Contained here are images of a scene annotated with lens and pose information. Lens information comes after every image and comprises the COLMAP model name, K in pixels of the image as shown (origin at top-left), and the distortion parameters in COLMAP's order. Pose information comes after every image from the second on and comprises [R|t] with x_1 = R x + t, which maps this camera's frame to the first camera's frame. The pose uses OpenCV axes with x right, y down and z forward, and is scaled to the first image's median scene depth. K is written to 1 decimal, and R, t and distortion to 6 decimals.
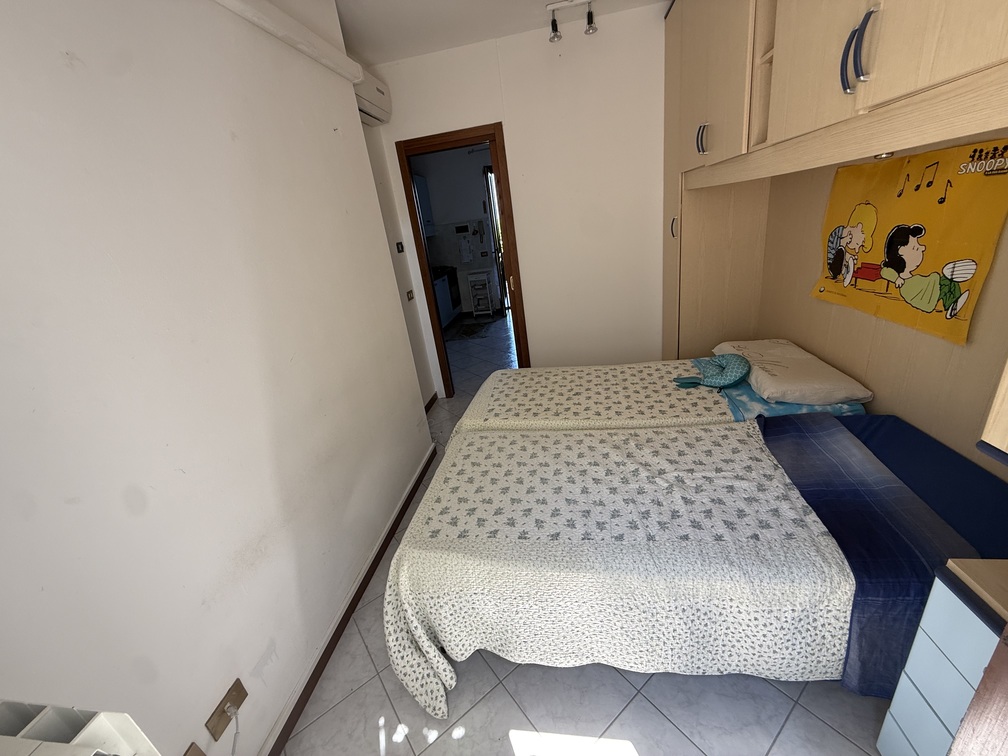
lens RADIAL K [[404.5, 0, 502.5], [0, 404.5, 381.9], [0, 0, 1]] dist [-0.001078, 0.000909]
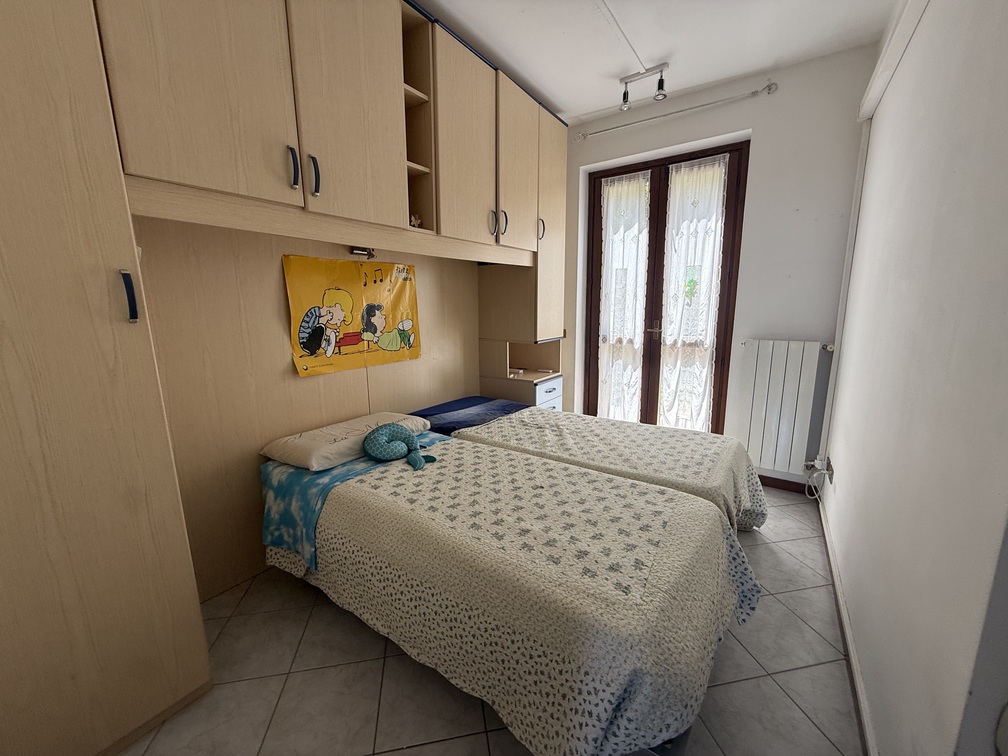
lens RADIAL K [[404.5, 0, 502.8], [0, 404.5, 378.7], [0, 0, 1]] dist [-0.001078, 0.000909]
pose [[-0.889855, 0.061948, 0.452019, -0.116870], [0.283107, 0.851904, 0.440579, -0.566612], [-0.357784, 0.520021, -0.775609, 1.798754]]
